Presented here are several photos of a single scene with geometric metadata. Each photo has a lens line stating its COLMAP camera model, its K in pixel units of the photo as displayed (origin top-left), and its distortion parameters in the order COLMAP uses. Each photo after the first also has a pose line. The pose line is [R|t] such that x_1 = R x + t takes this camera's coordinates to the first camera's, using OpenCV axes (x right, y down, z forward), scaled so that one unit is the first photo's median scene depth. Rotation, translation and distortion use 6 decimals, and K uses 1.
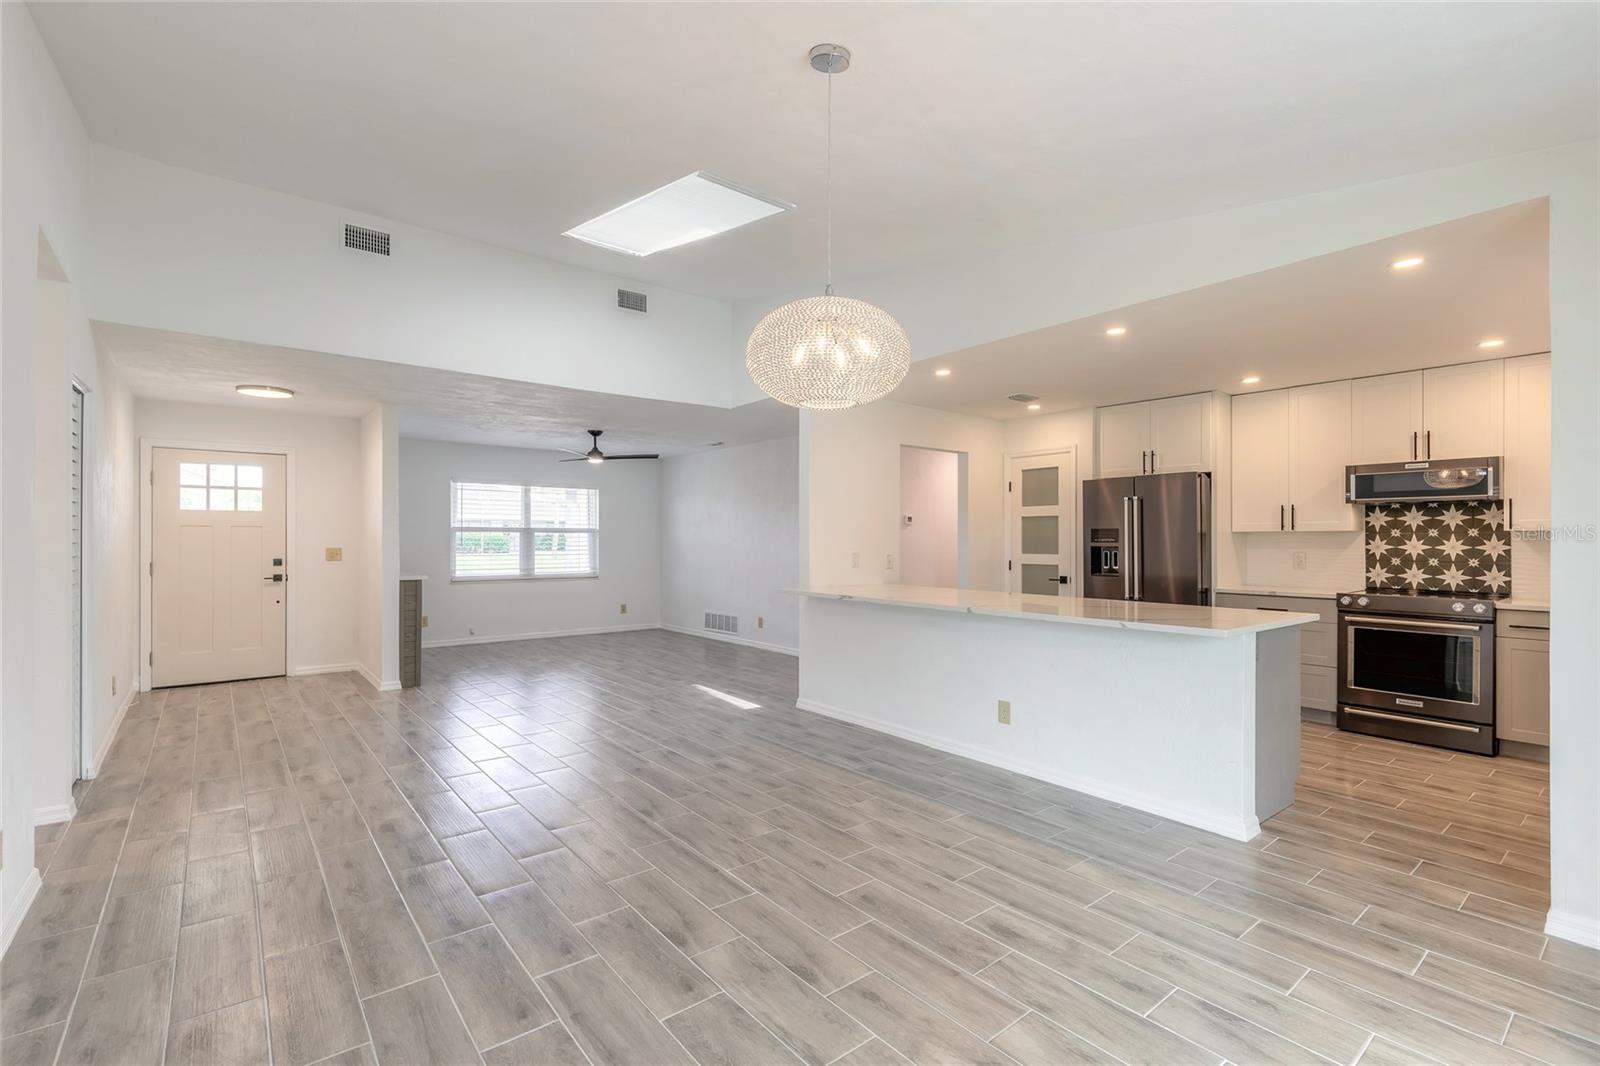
lens RADIAL K [[720.6, 0, 794.8], [0, 720.6, 537.9], [0, 0, 1]] dist [0.007836, -0.001844]
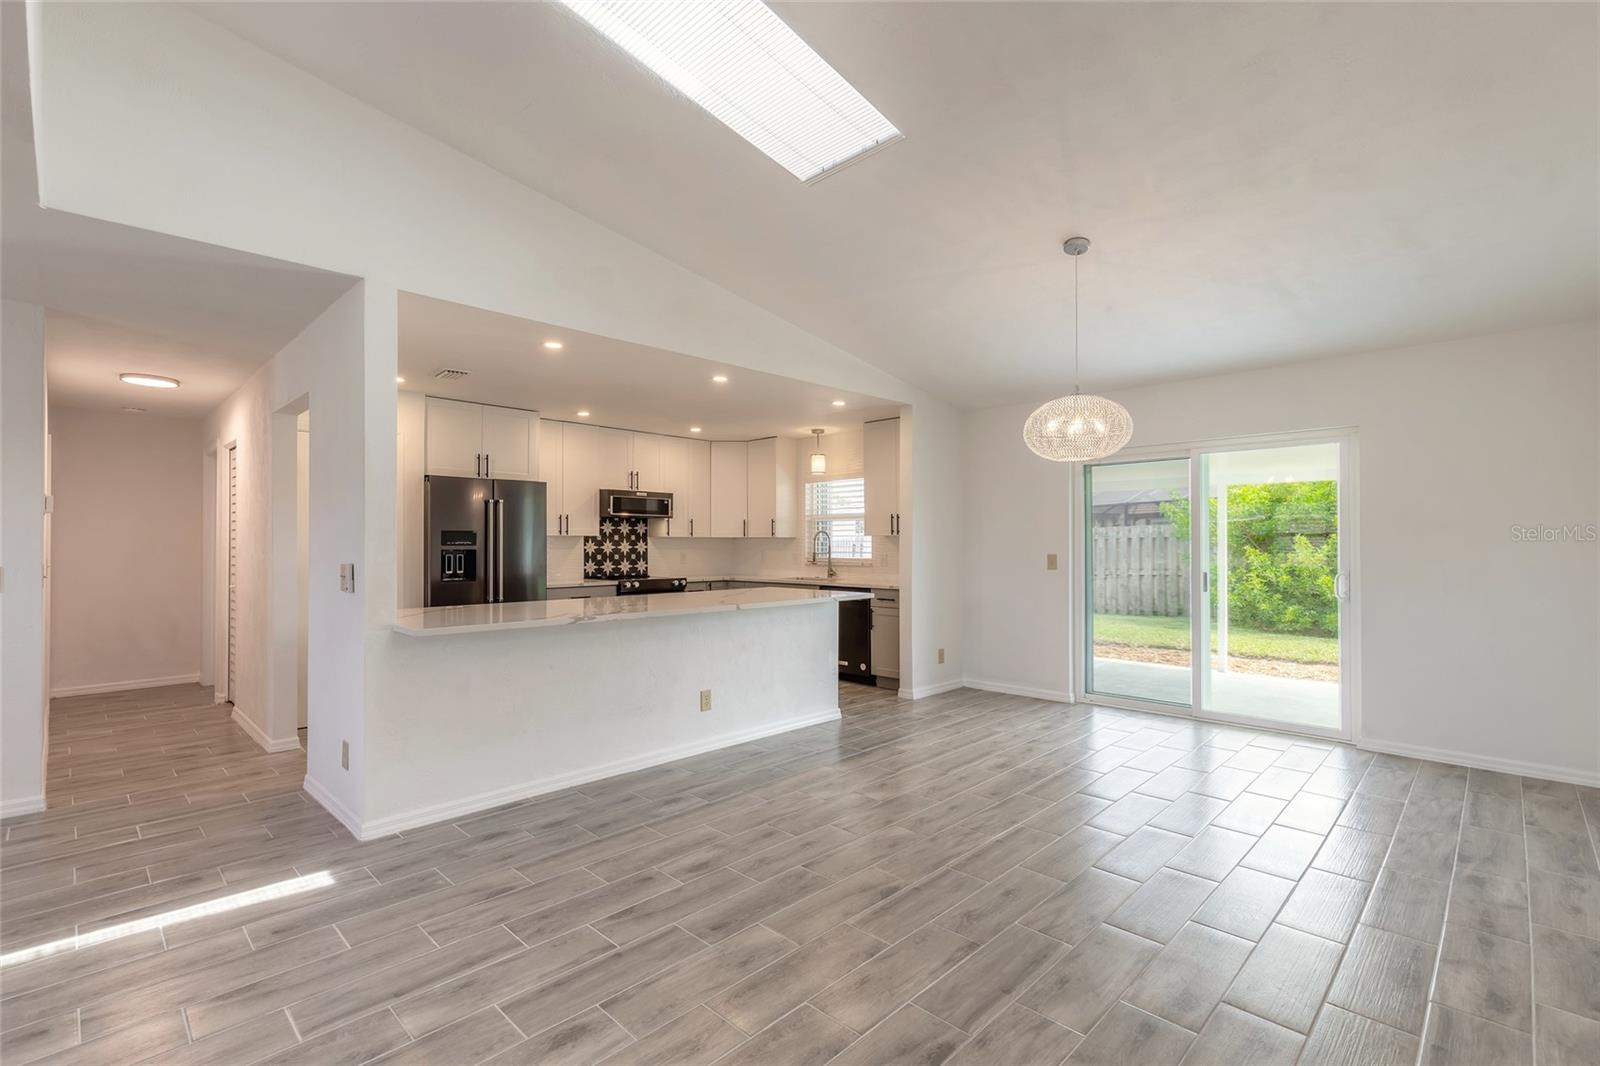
lens RADIAL K [[720.6, 0, 795.9], [0, 720.6, 537.9], [0, 0, 1]] dist [0.007836, -0.001844]
pose [[-0.117305, 0.004418, 0.993086, -0.610300], [-0.001959, 0.999987, -0.004680, -0.000146], [-0.993094, -0.002494, -0.117294, 0.745997]]
